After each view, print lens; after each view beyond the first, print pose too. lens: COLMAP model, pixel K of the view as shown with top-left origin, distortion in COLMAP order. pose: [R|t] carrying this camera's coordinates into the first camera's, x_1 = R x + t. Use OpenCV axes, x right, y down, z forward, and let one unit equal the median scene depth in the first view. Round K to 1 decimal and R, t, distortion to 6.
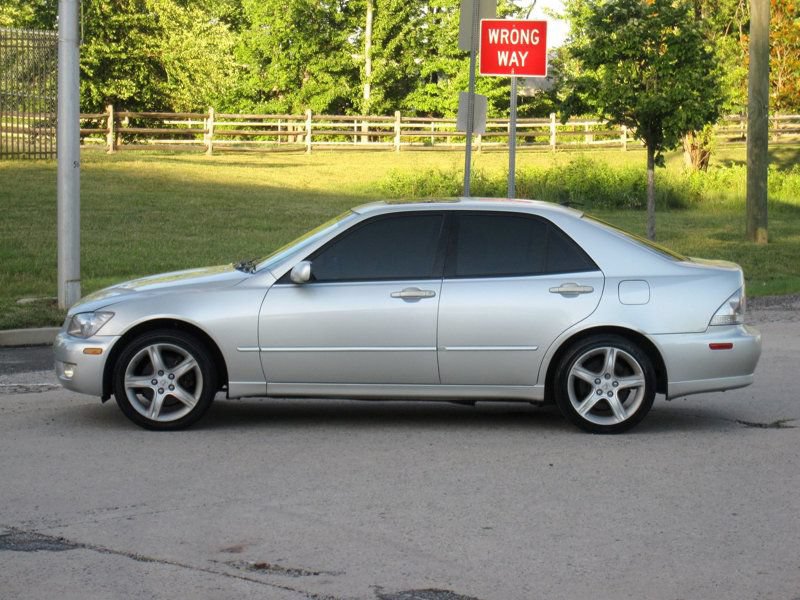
lens RADIAL K [[2195.9, 0, 400.0], [0, 2195.9, 300.0], [0, 0, 1]] dist [-0.007576, -1.223271]
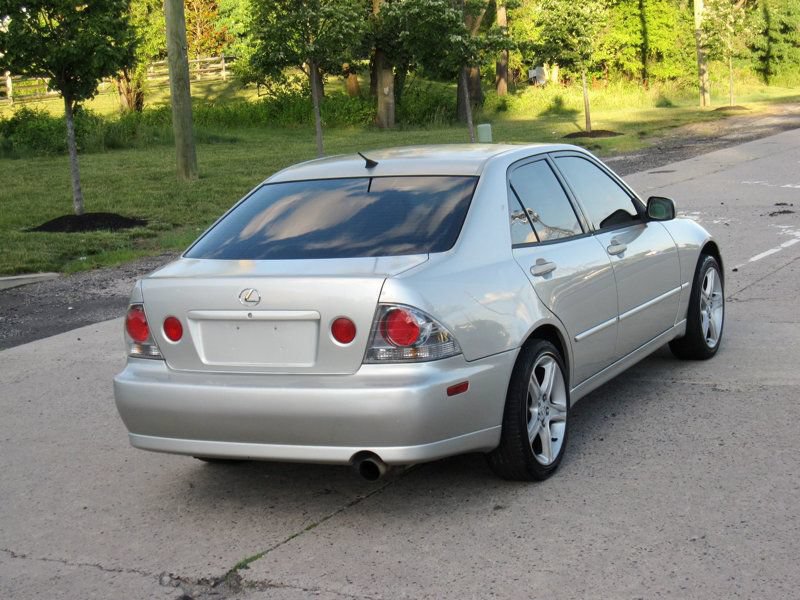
lens RADIAL K [[1618.0, 0, 400.0], [0, 1618.0, 300.0], [0, 0, 1]] dist [-0.175345, 0.267639]
pose [[0.955332, -0.109604, 0.274457, 0.050967], [0.092188, 0.992867, 0.075611, -0.021359], [-0.280787, -0.046932, 0.958622, 0.283066]]
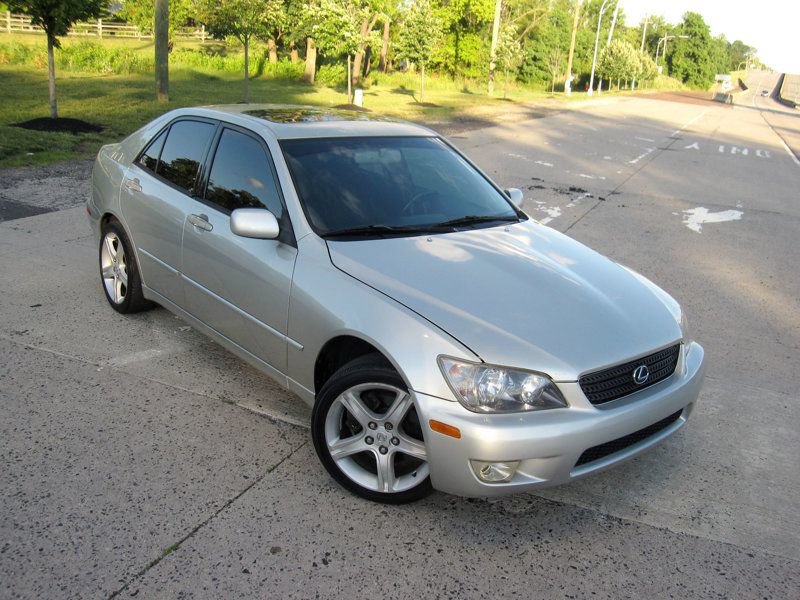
lens RADIAL K [[785.2, 0, 400.0], [0, 785.2, 300.0], [0, 0, 1]] dist [-0.052851, 0.005693]
pose [[0.931736, -0.041959, 0.360704, 0.133463], [-0.047105, 0.970944, 0.234623, -0.031216], [-0.360068, -0.235598, 0.902687, 0.452189]]
